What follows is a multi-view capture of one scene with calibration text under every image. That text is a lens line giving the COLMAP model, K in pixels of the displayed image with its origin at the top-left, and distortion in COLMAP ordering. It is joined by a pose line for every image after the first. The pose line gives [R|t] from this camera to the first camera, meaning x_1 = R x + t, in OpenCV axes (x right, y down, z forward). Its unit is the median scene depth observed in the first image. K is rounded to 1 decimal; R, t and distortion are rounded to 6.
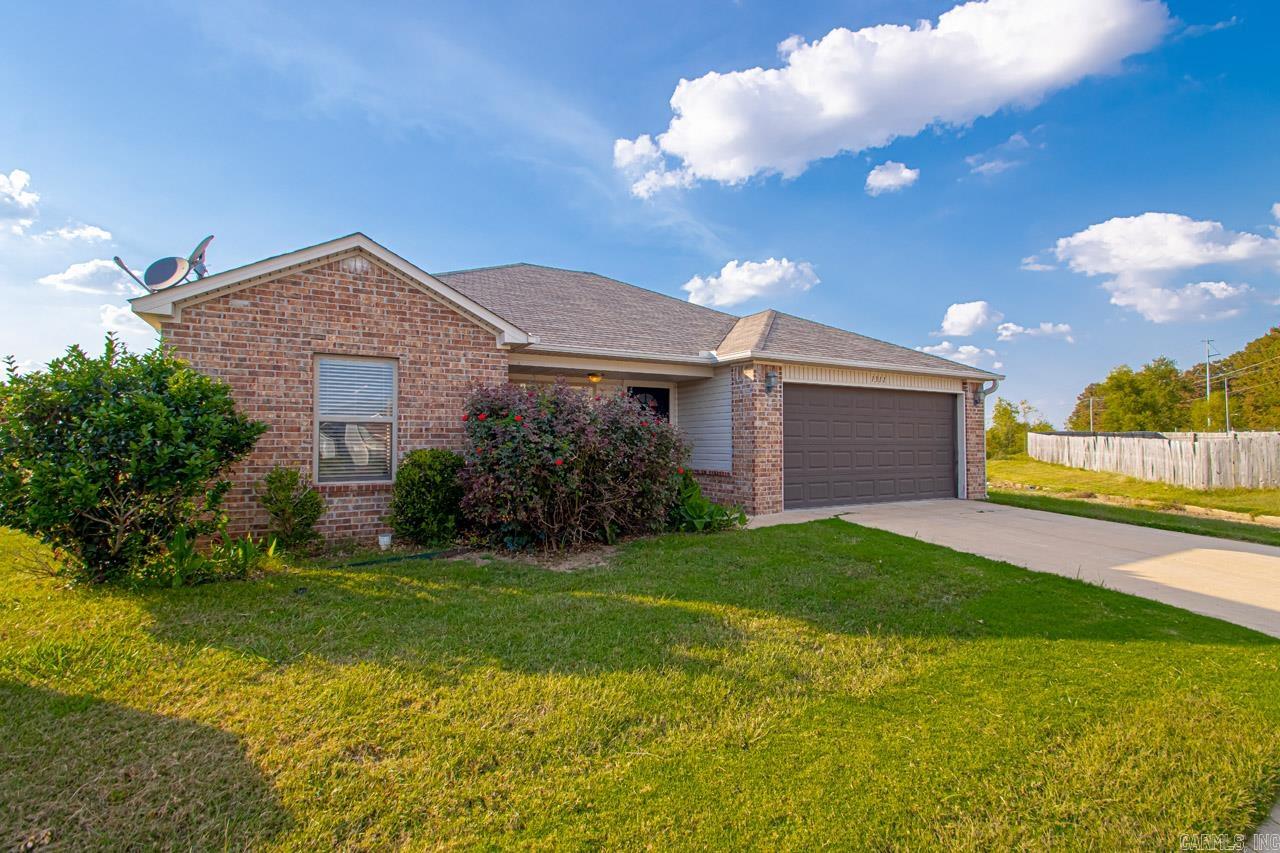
lens RADIAL K [[596.0, 0, 644.2], [0, 596.0, 409.9], [0, 0, 1]] dist [0.002535, -0.000152]
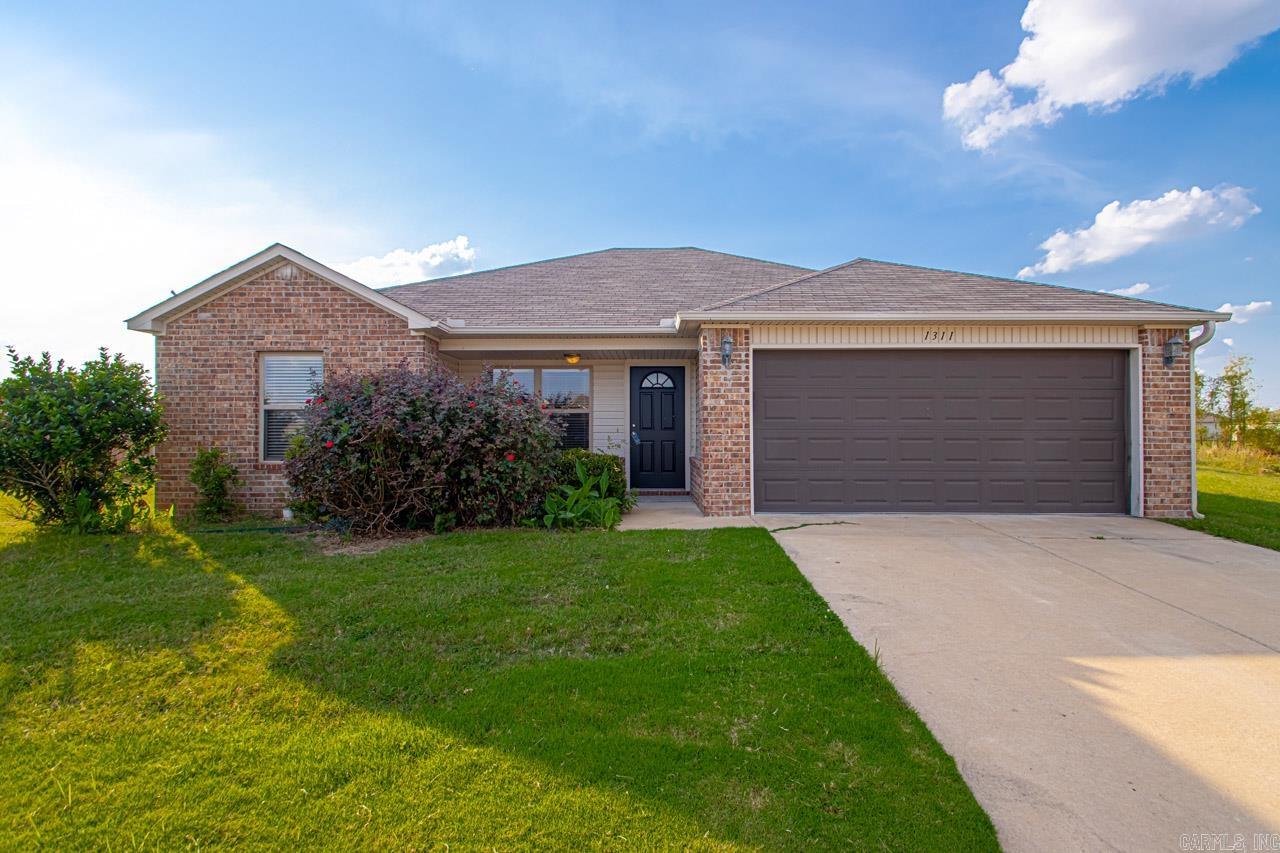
lens RADIAL K [[606.5, 0, 639.0], [0, 606.5, 420.9], [0, 0, 1]] dist [0.012938, -0.017914]
pose [[0.864481, -0.013732, -0.502478, 0.610817], [0.027006, 0.999452, 0.019148, 0.034268], [0.501940, -0.030123, 0.864378, 0.288986]]
